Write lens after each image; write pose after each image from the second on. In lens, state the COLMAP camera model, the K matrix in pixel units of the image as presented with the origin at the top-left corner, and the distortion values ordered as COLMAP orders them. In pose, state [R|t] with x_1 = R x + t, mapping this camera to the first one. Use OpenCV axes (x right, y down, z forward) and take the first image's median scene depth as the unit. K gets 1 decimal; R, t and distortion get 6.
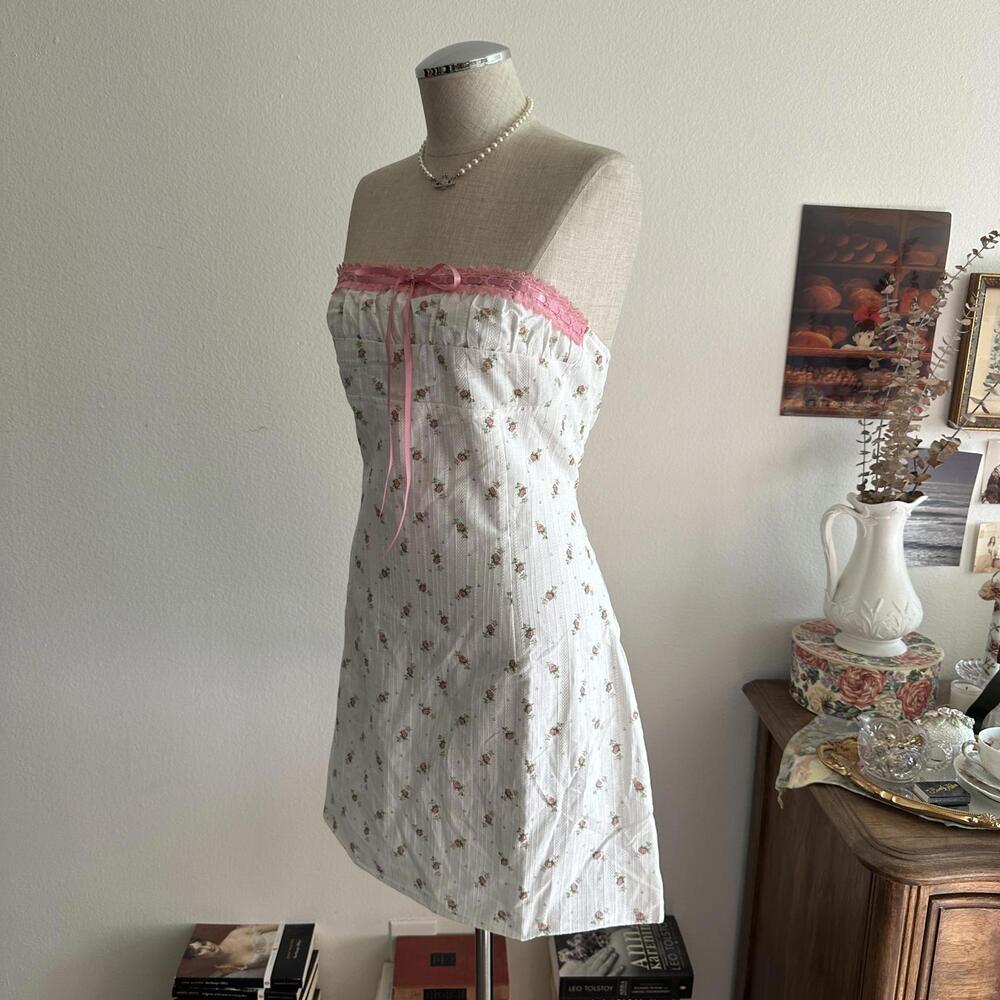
lens RADIAL K [[915.1, 0, 505.2], [0, 915.1, 494.6], [0, 0, 1]] dist [-0.001458, -0.032244]
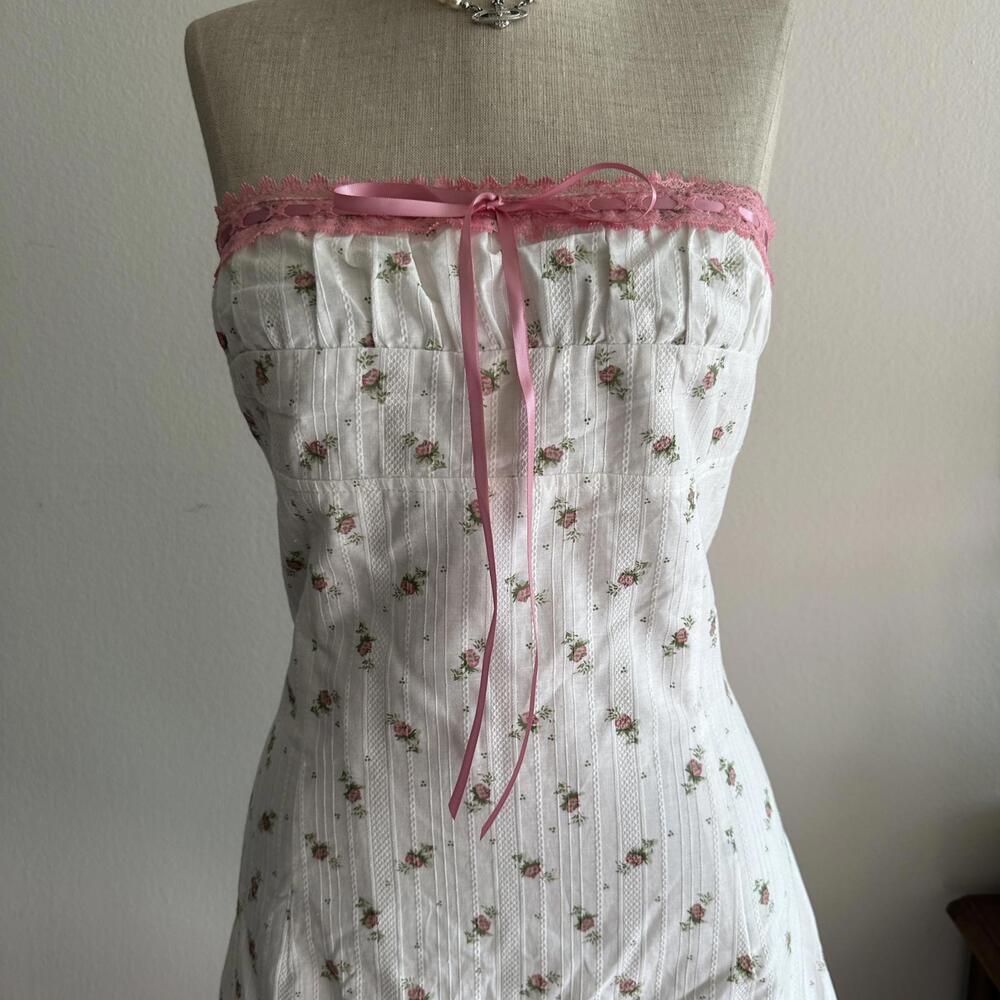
lens RADIAL K [[967.8, 0, 501.9], [0, 967.8, 502.1], [0, 0, 1]] dist [-0.030399, 0.000000]
pose [[0.994745, -0.010177, -0.101875, 0.026777], [0.006336, 0.999259, -0.037959, -0.049270], [0.102186, 0.037114, 0.994073, 0.326628]]
